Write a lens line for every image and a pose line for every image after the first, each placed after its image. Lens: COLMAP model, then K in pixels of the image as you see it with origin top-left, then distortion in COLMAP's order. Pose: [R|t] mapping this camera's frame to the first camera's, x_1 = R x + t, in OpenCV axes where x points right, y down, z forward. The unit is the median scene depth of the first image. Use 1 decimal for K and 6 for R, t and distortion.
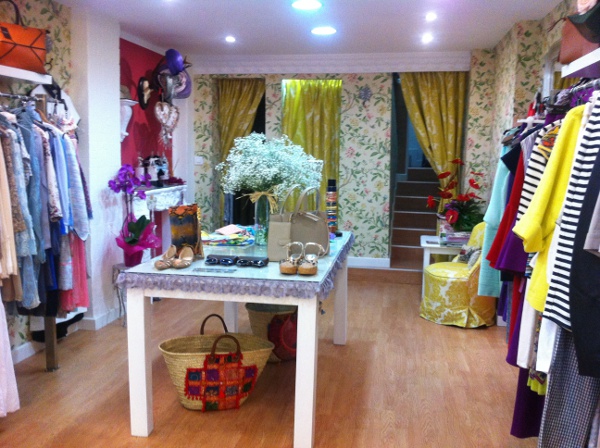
lens RADIAL K [[594.7, 0, 300.0], [0, 594.7, 224.0], [0, 0, 1]] dist [0.116680, -0.311574]
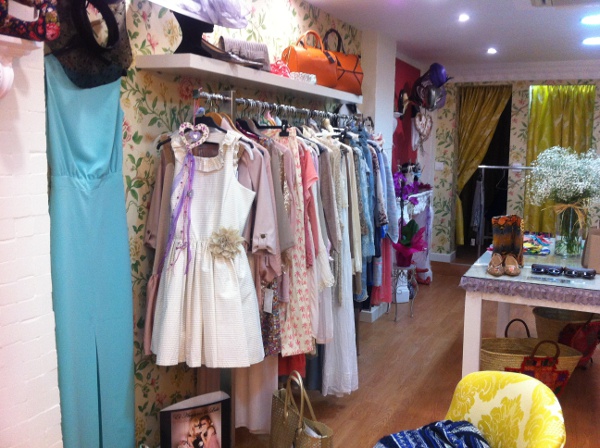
lens RADIAL K [[594.7, 0, 300.0], [0, 594.7, 224.0], [0, 0, 1]] dist [0.116680, -0.311574]
pose [[0.966201, 0.034562, -0.255463, -0.160490], [-0.033162, 0.999402, 0.009784, -0.009362], [0.255649, -0.000982, 0.966769, -0.082143]]
